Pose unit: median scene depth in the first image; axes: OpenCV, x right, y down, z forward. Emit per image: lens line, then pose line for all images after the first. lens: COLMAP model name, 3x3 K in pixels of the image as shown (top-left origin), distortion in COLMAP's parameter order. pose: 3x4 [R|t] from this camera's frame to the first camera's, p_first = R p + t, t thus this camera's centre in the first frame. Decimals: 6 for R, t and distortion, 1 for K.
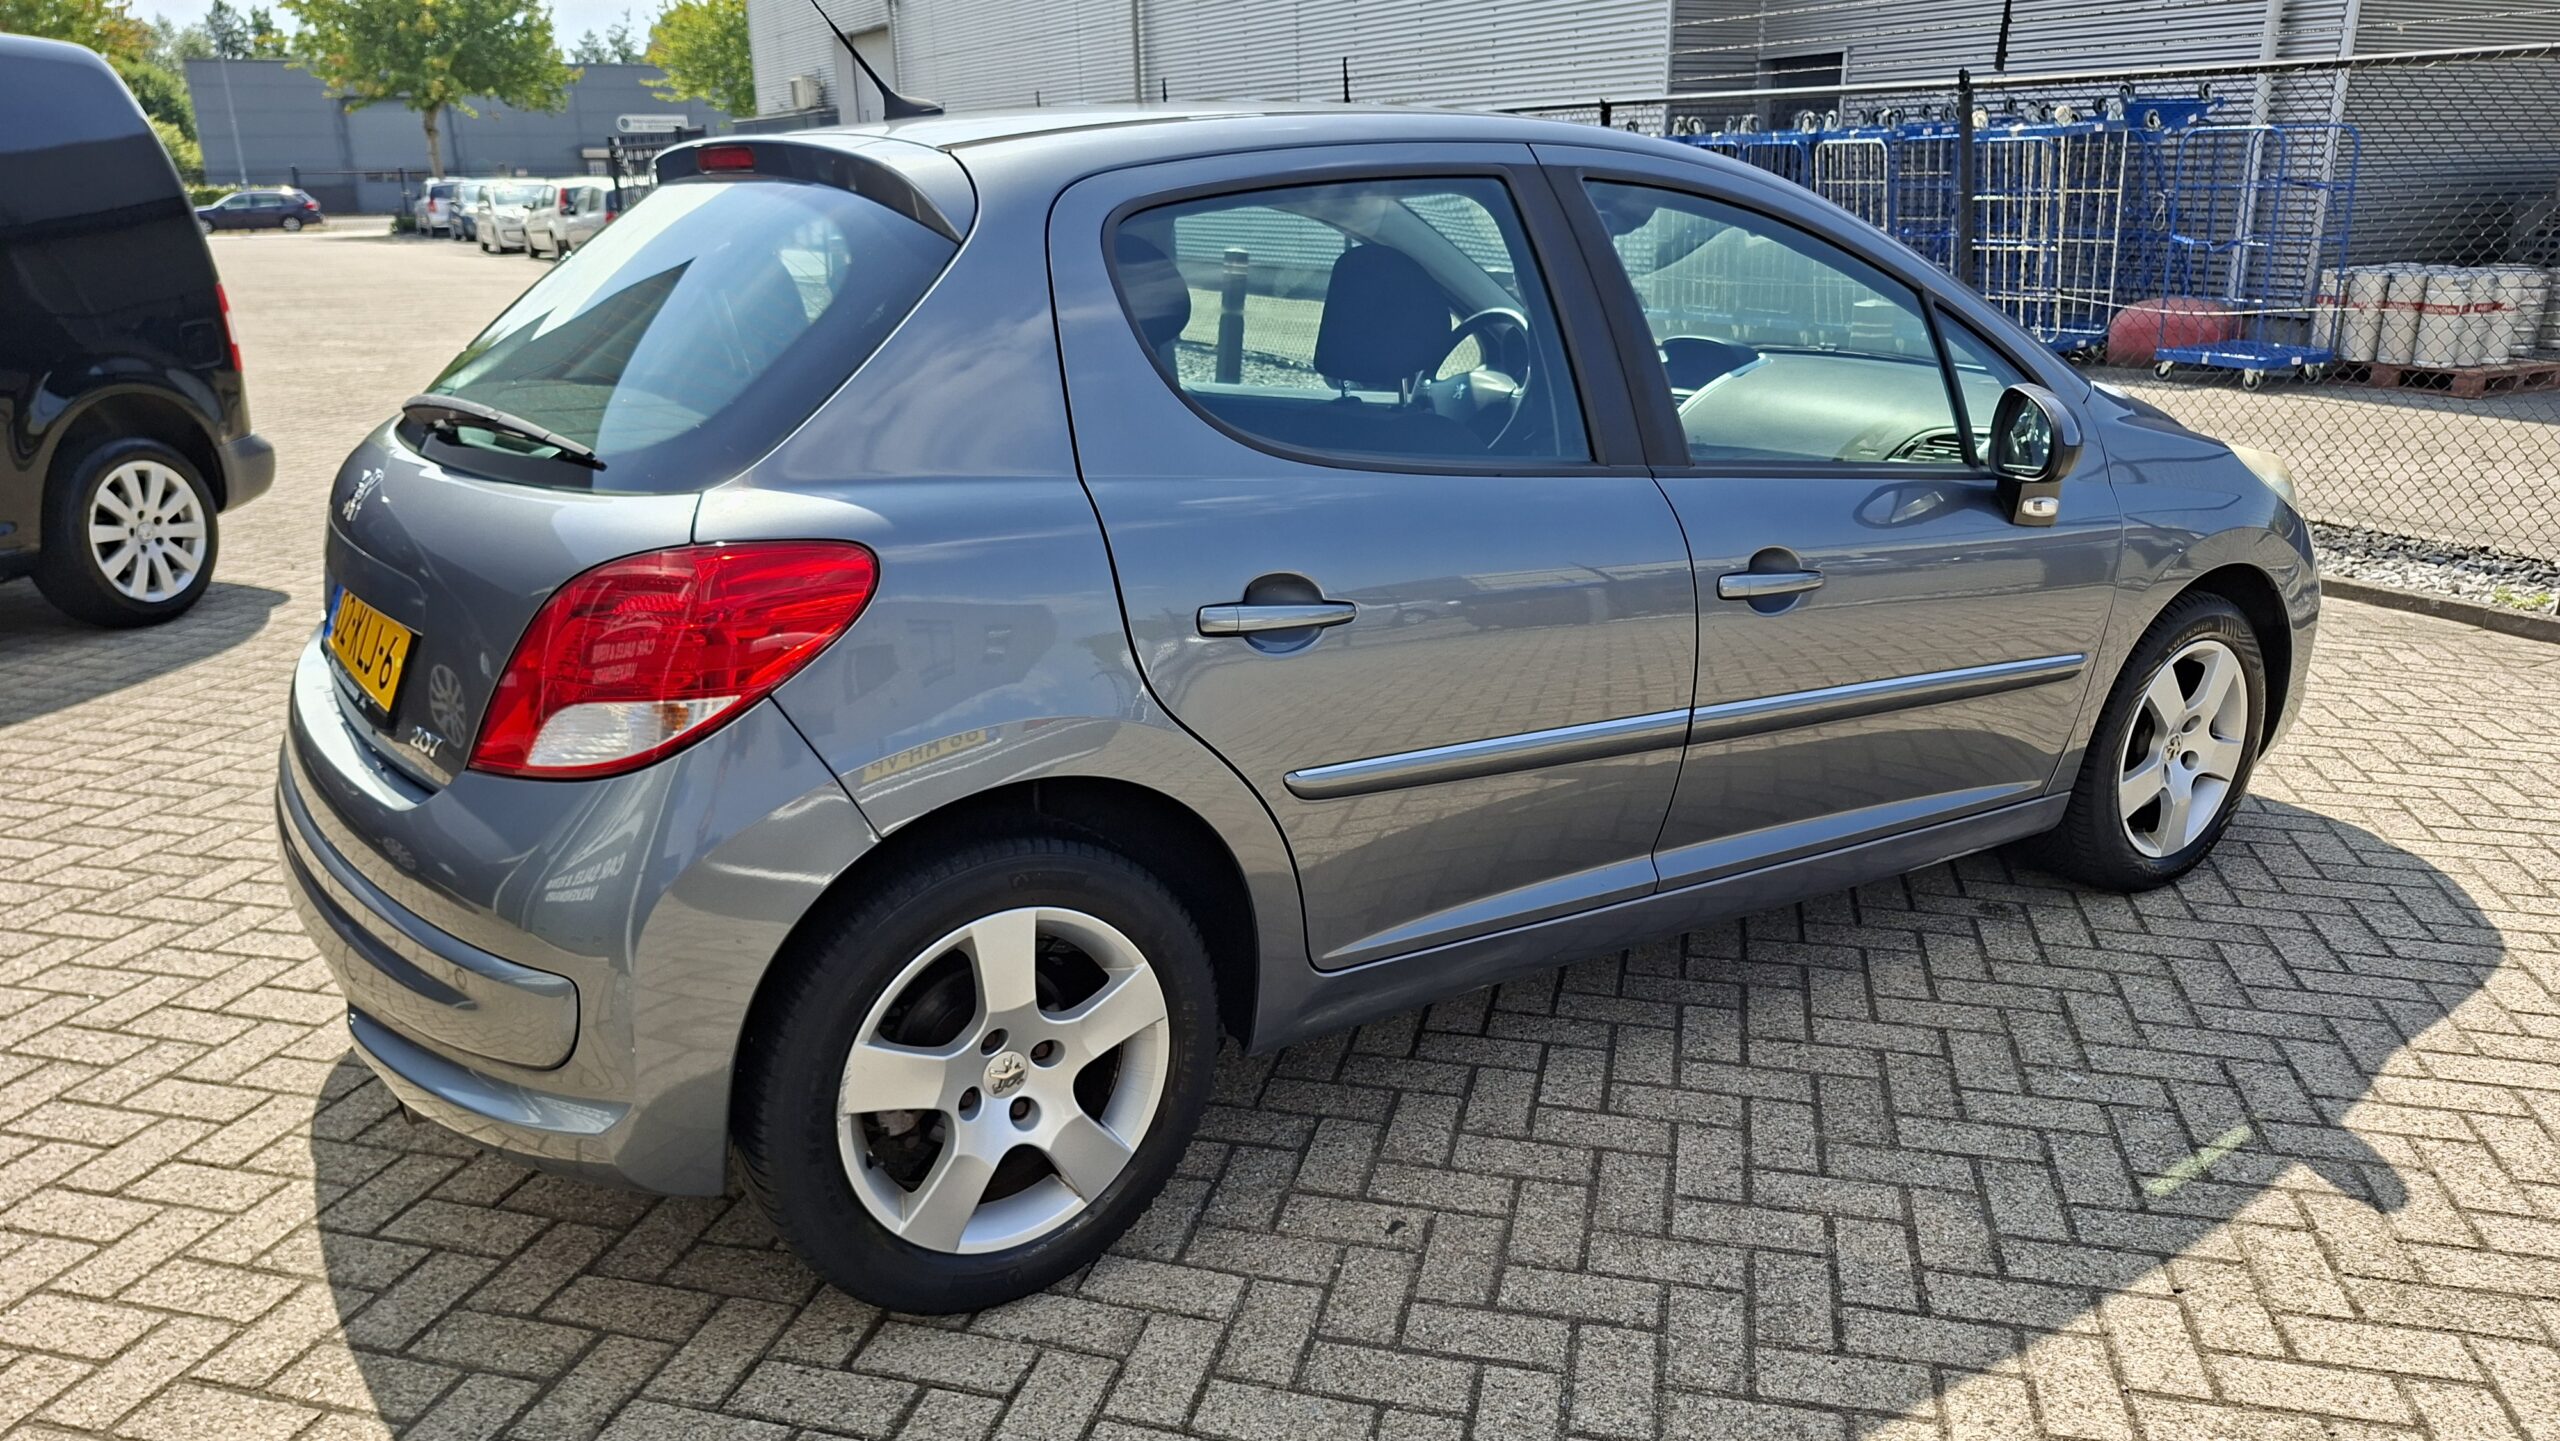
lens RADIAL K [[1783.5, 0, 1276.5], [0, 1783.5, 729.9], [0, 0, 1]] dist [0.074578, -0.081046]
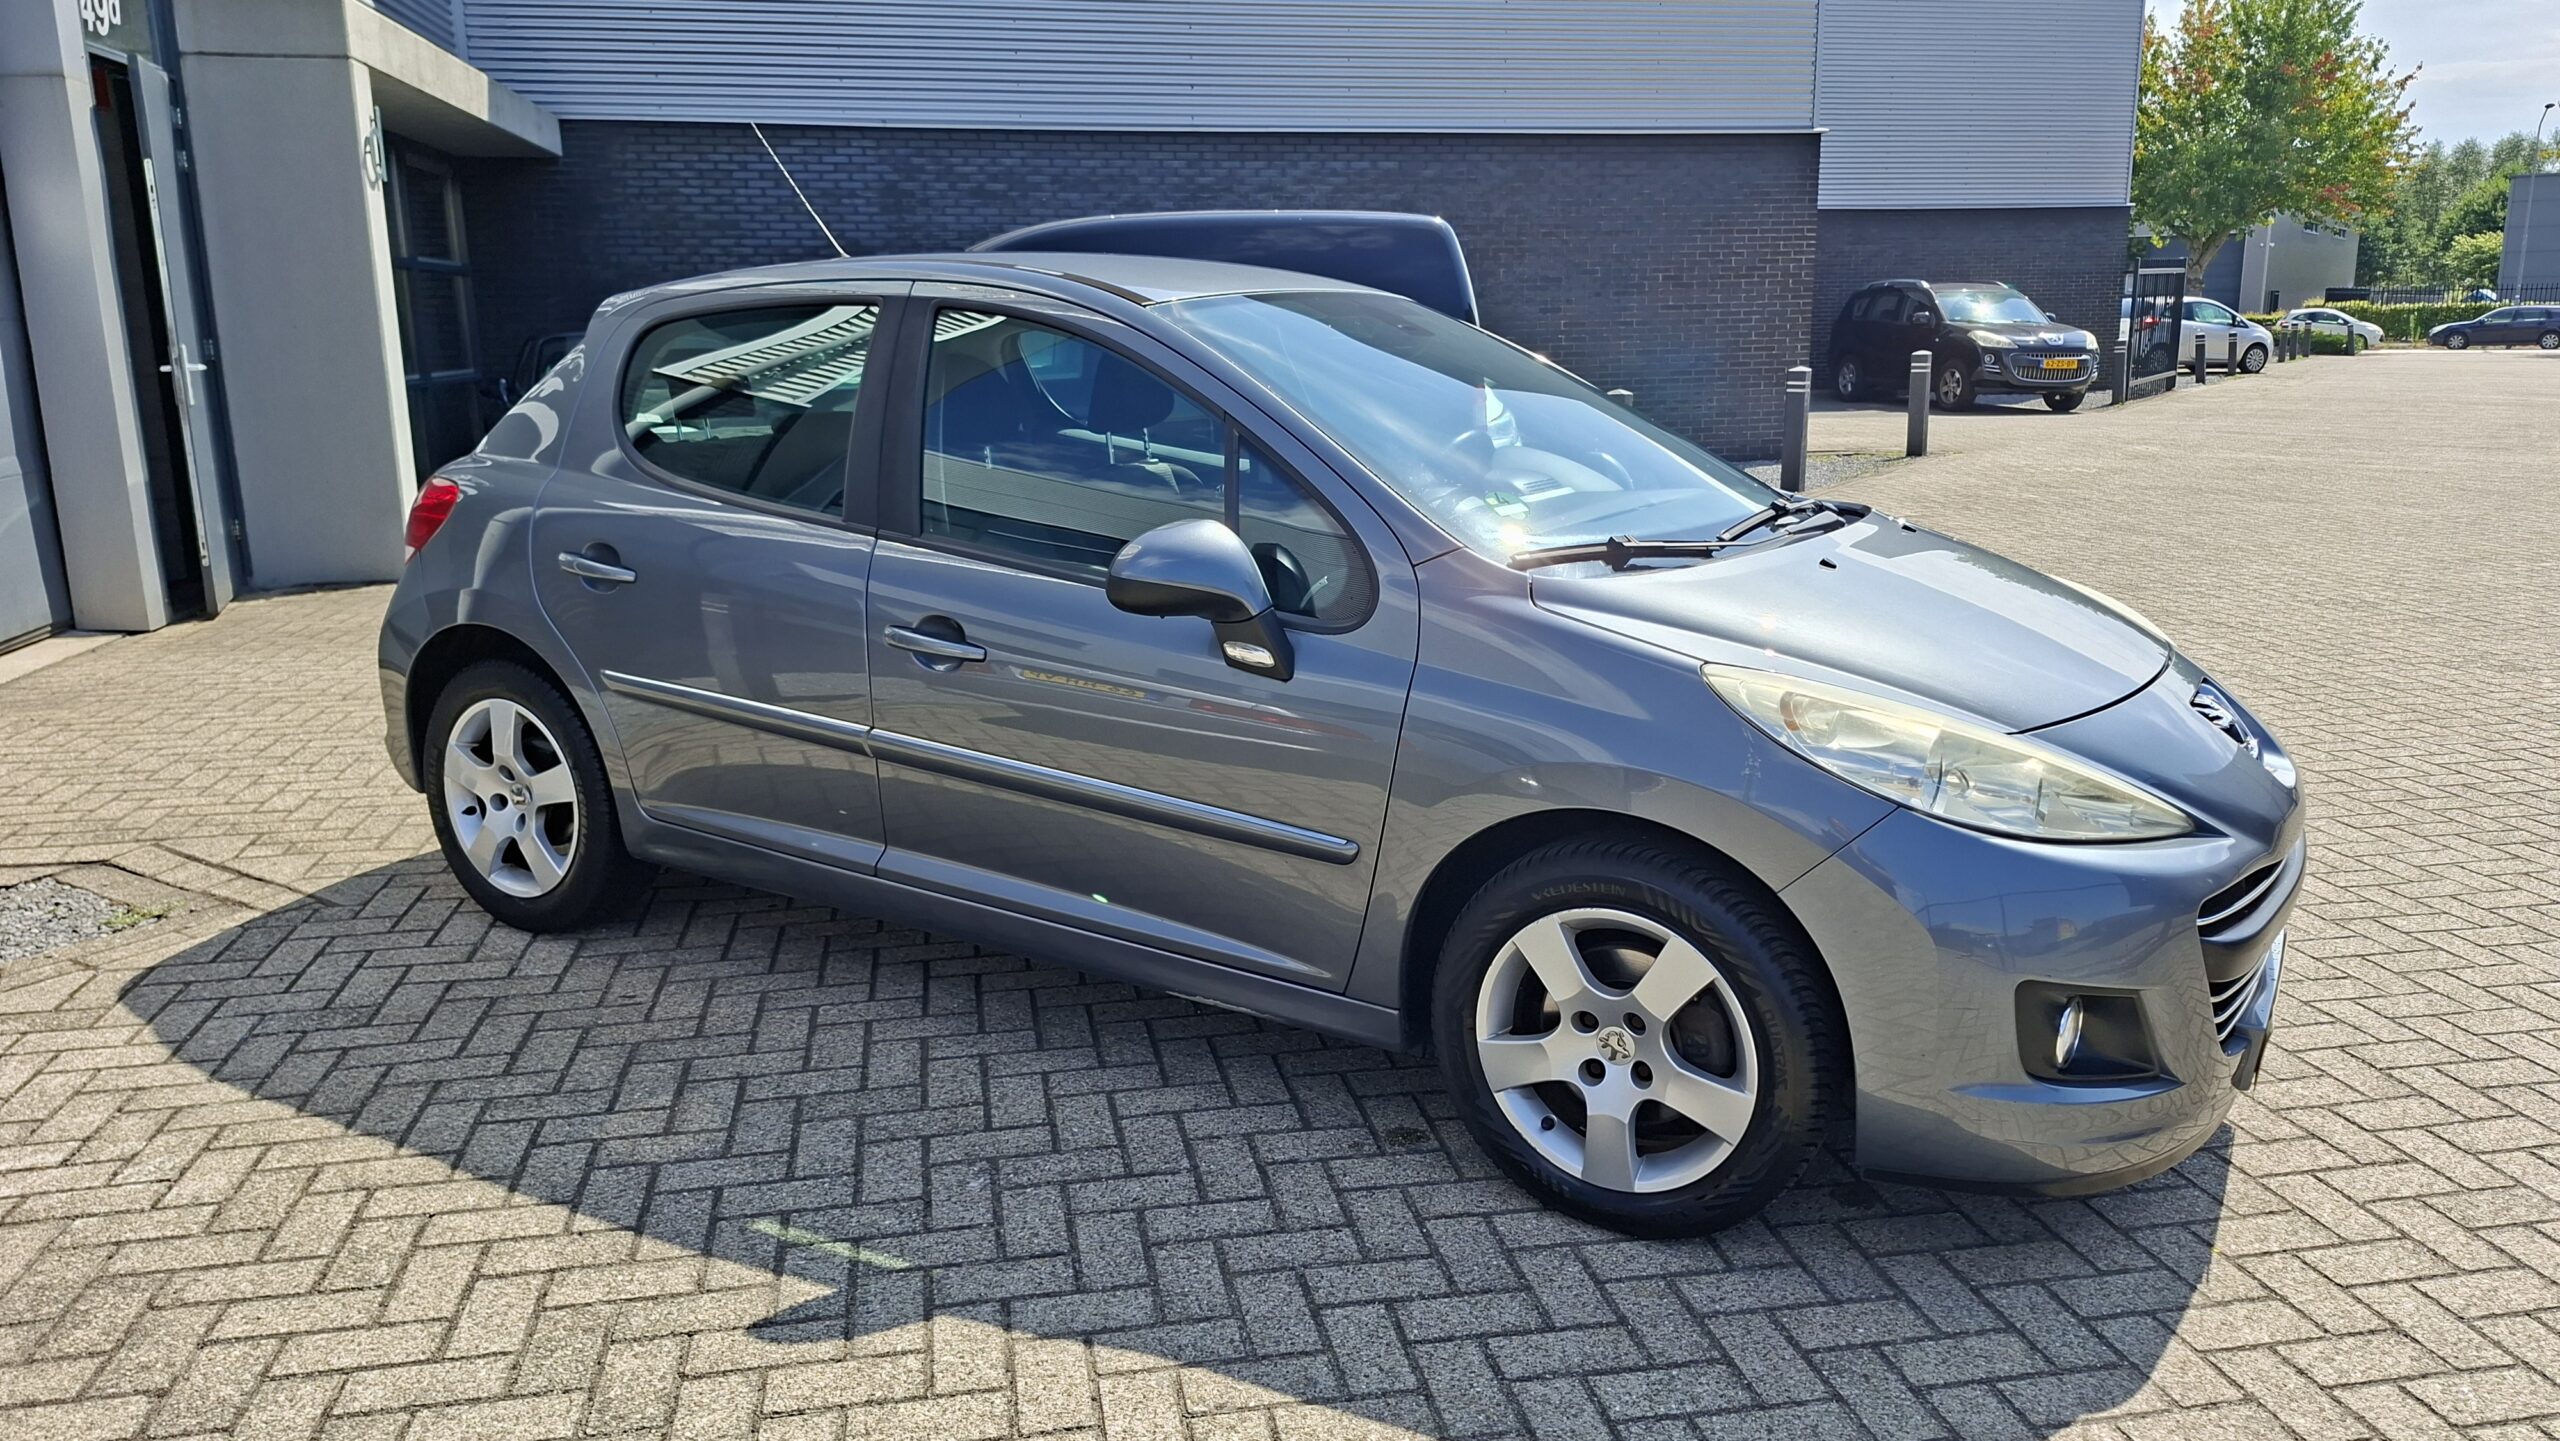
lens RADIAL K [[1783.5, 0, 1284.7], [0, 1783.5, 723.5], [0, 0, 1]] dist [0.074578, -0.081046]
pose [[0.414172, 0.212510, -0.885043, 1.384989], [-0.250652, 0.961395, 0.113546, -0.217366], [0.875006, 0.174810, 0.451449, 0.675733]]
